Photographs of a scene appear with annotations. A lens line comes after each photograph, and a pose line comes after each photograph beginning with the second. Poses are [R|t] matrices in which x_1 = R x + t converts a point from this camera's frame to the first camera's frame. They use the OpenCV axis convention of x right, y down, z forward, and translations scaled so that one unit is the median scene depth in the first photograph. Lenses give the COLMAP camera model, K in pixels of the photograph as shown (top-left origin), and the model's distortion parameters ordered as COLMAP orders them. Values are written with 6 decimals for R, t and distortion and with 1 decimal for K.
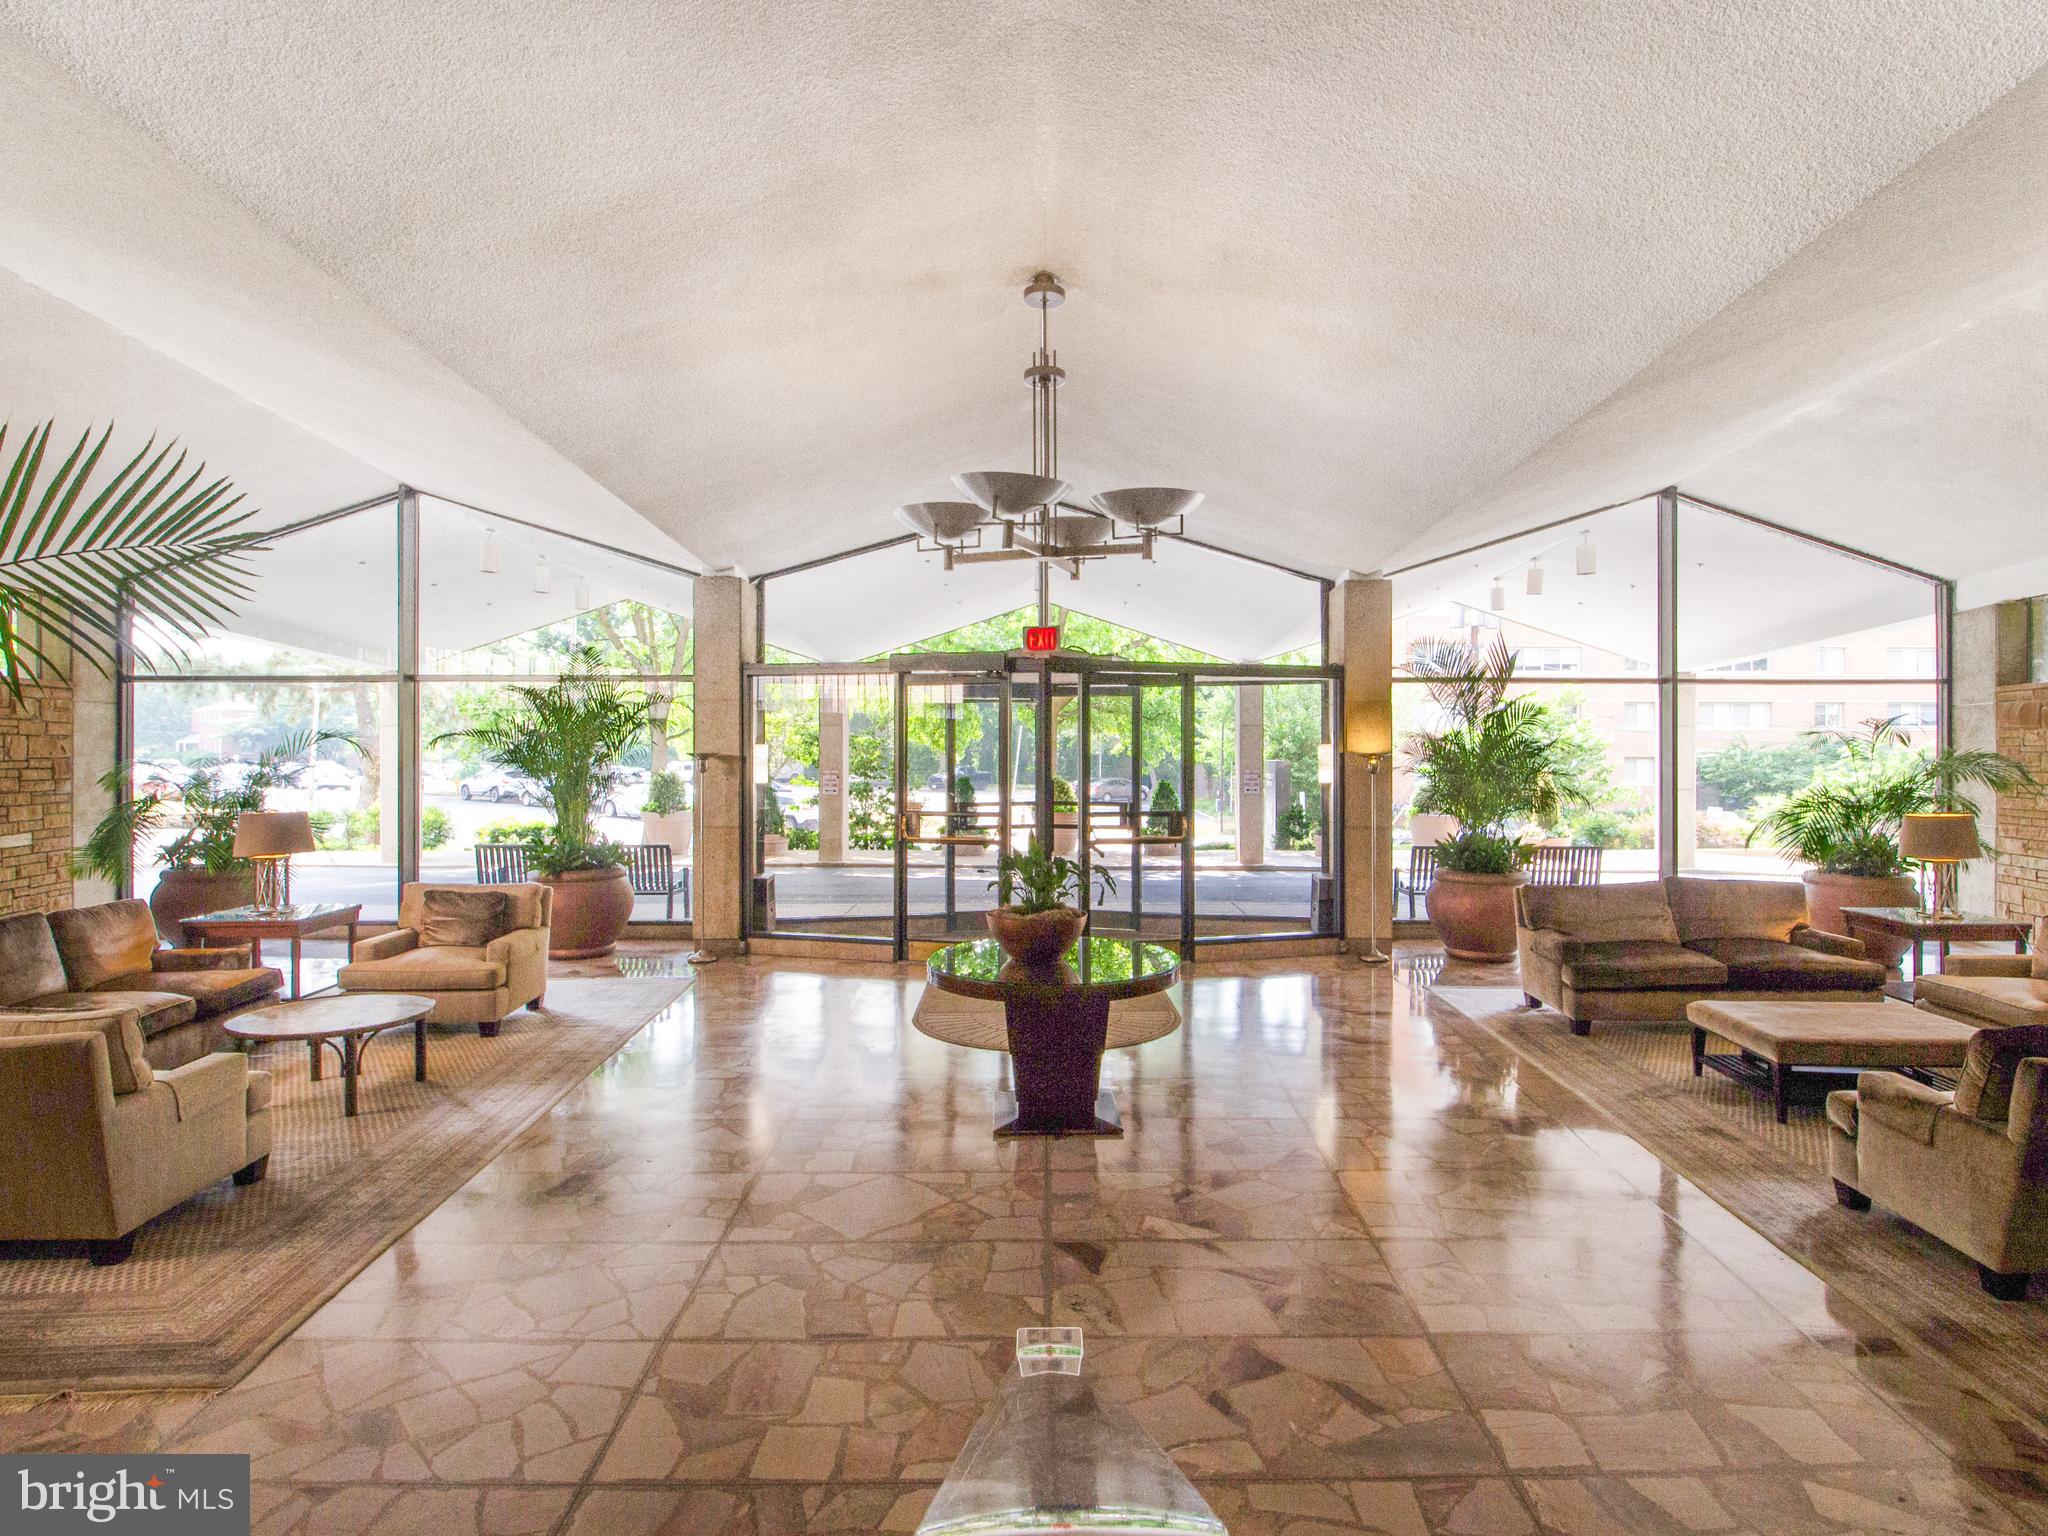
lens RADIAL K [[1042.1, 0, 1018.0], [0, 1042.1, 729.2], [0, 0, 1]] dist [0.021027, 0.000004]
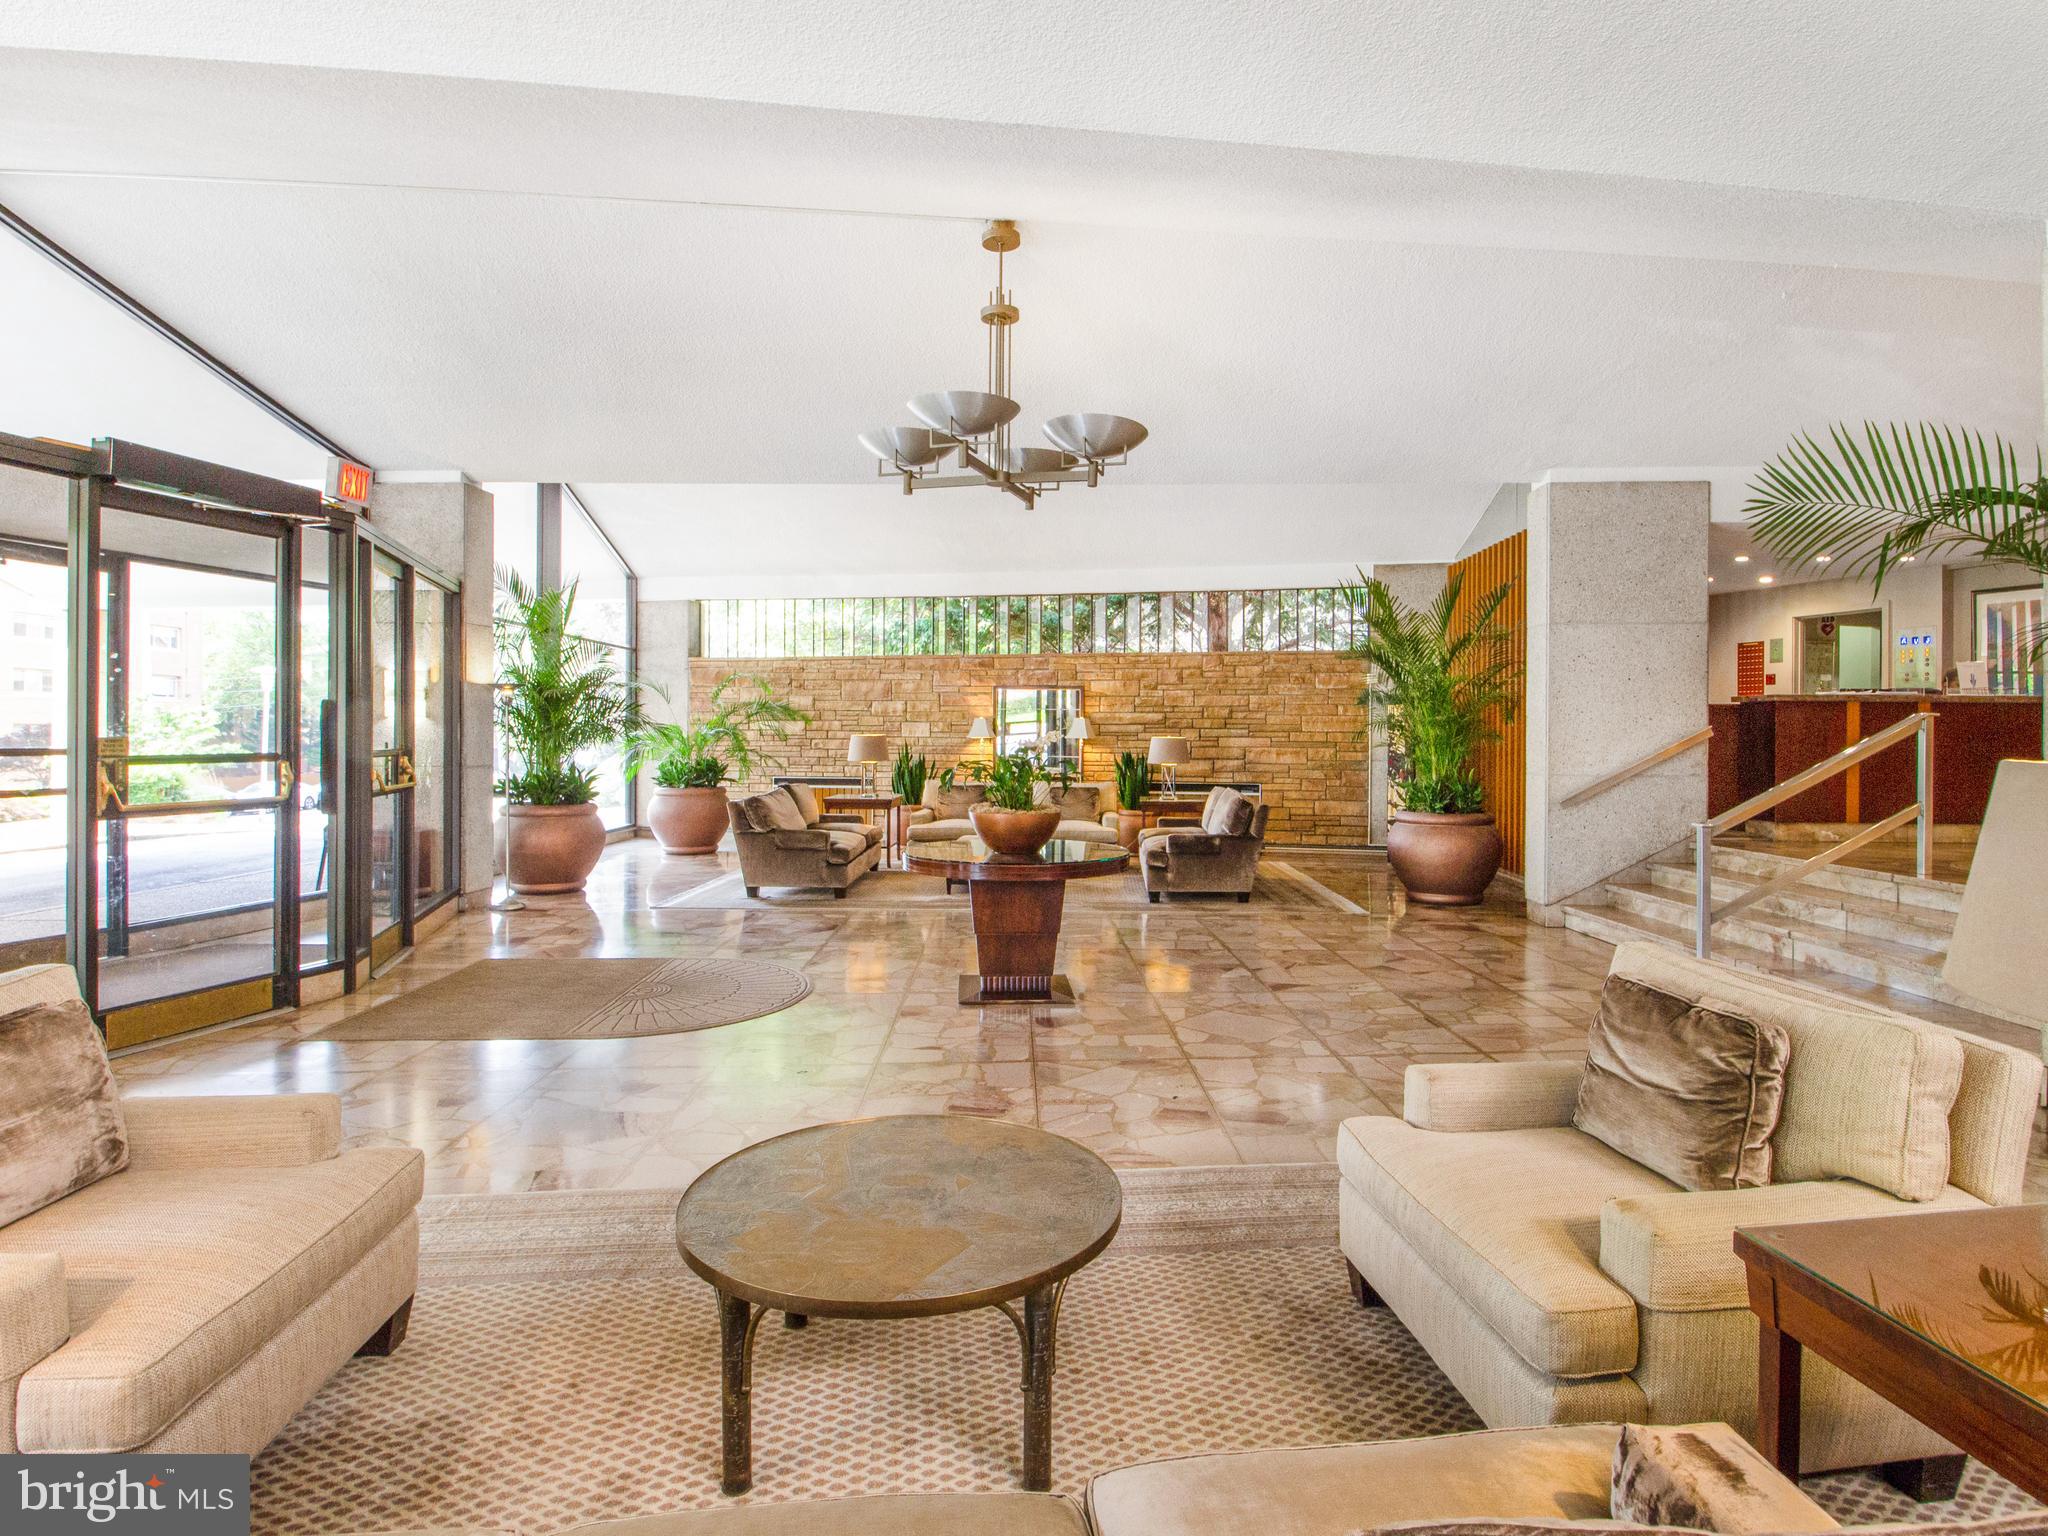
lens RADIAL K [[1094.1, 0, 1037.7], [0, 1094.1, 727.1], [0, 0, 1]] dist [-0.001822, -0.000491]
pose [[-0.025371, 0.005969, 0.999660, -0.614074], [-0.038386, 0.999239, -0.006940, 0.049677], [-0.998941, -0.038549, -0.025123, 0.552165]]
